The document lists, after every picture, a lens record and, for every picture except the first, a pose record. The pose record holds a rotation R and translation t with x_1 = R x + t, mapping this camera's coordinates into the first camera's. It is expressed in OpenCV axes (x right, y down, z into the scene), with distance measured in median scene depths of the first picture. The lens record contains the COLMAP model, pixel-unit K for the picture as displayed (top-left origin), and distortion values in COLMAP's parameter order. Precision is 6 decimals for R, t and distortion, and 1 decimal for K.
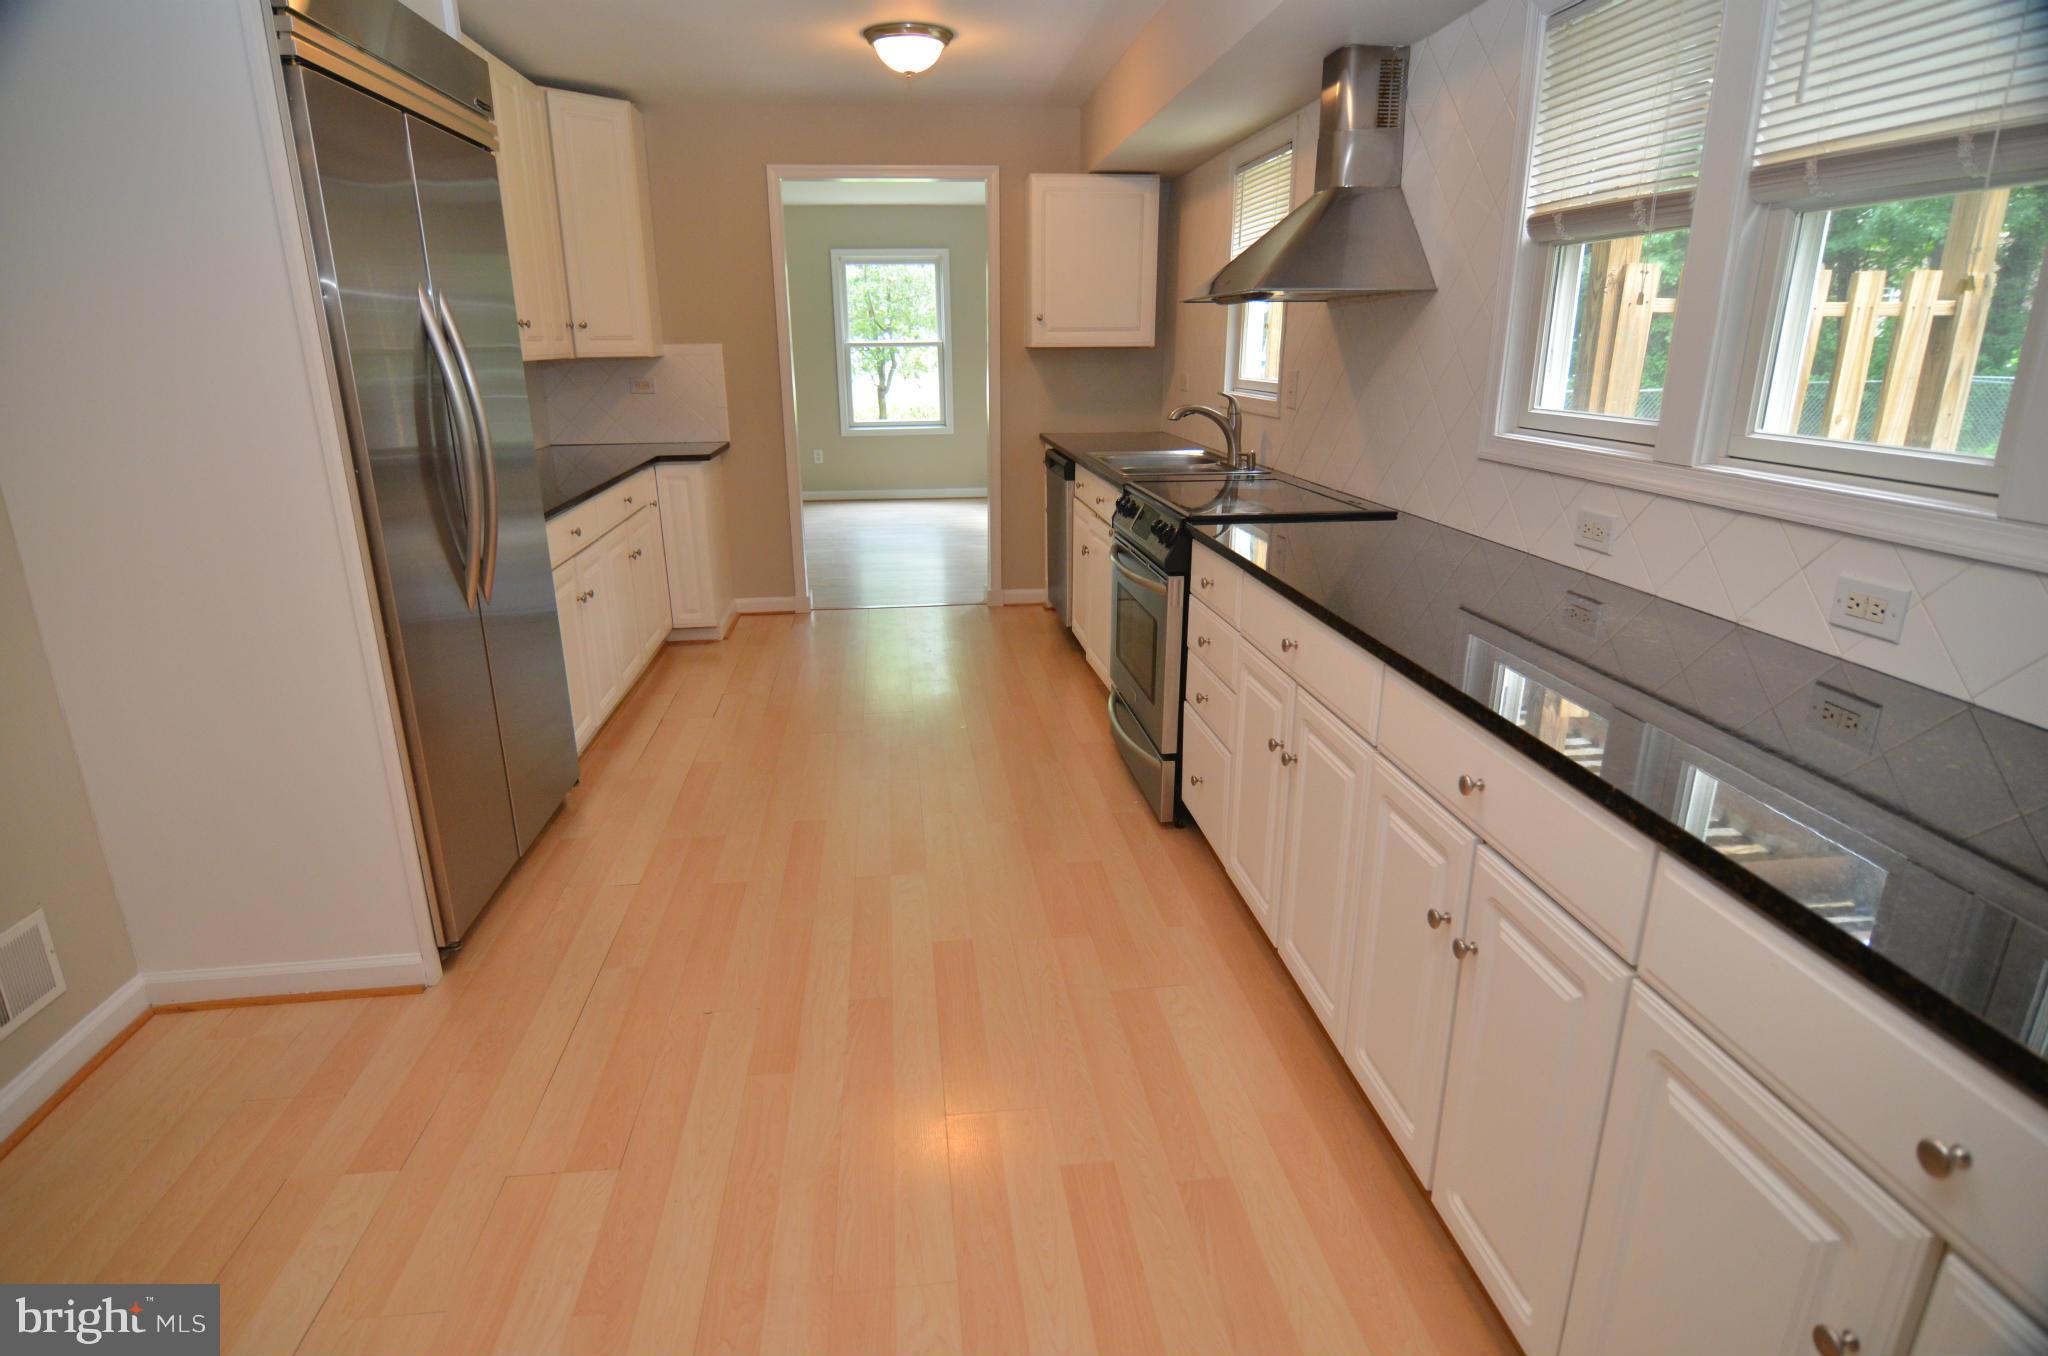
lens RADIAL K [[1092.3, 0, 1024.0], [0, 1092.3, 678.0], [0, 0, 1]] dist [0.002819, -0.015701]
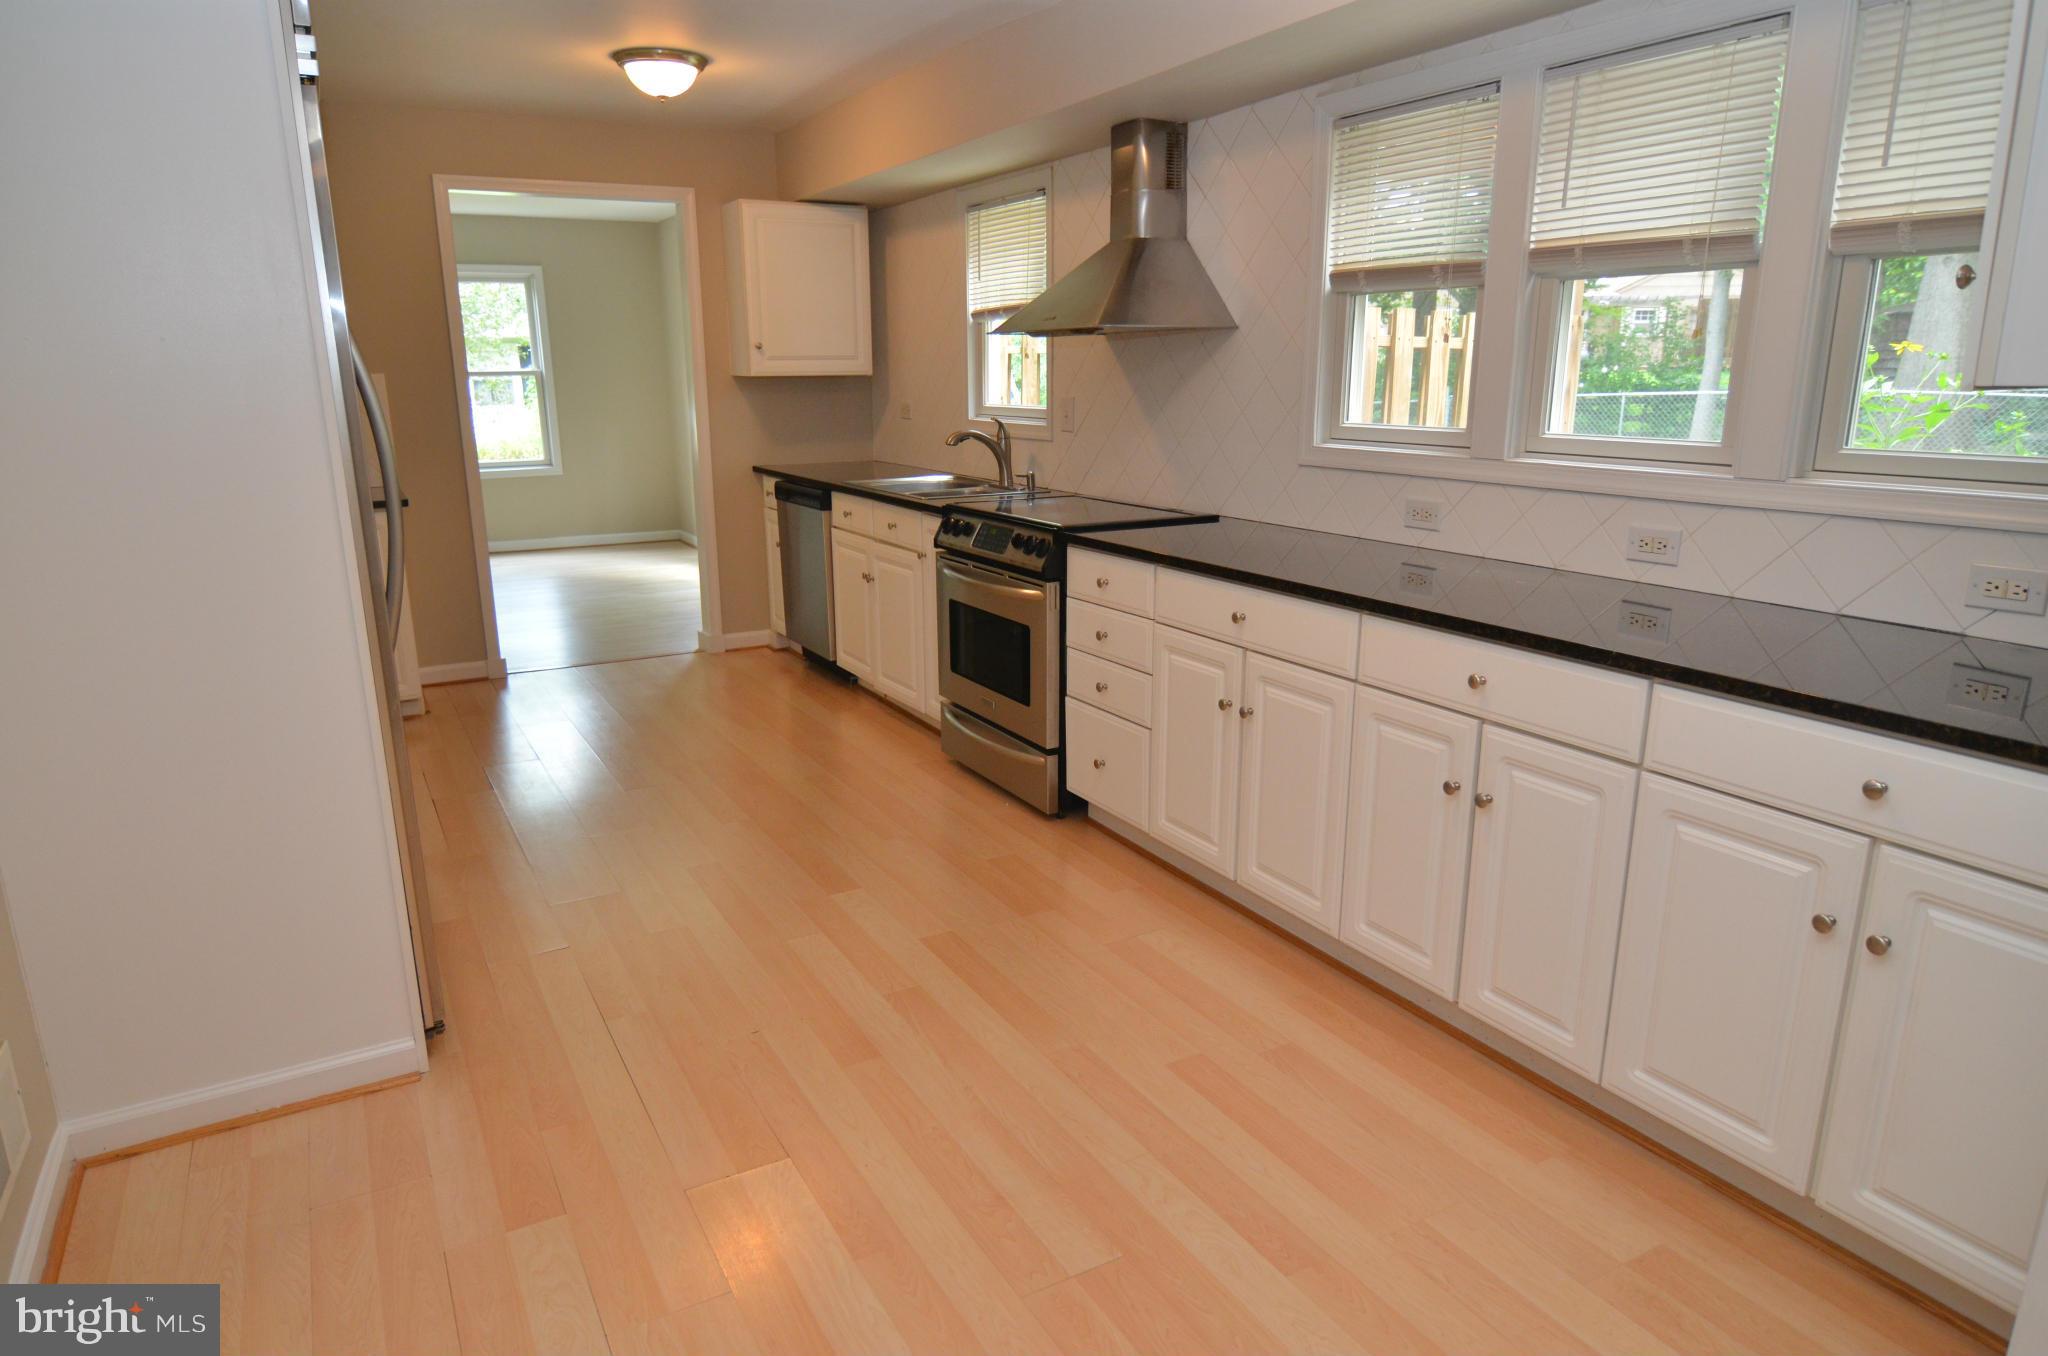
lens RADIAL K [[1239.1, 0, 1024.0], [0, 1239.1, 678.0], [0, 0, 1]] dist [-0.002393, 0.000189]
pose [[0.922683, -0.093742, 0.373990, -0.357087], [0.114096, 0.992934, -0.032607, 0.038944], [-0.368291, 0.072757, 0.926859, -0.129683]]
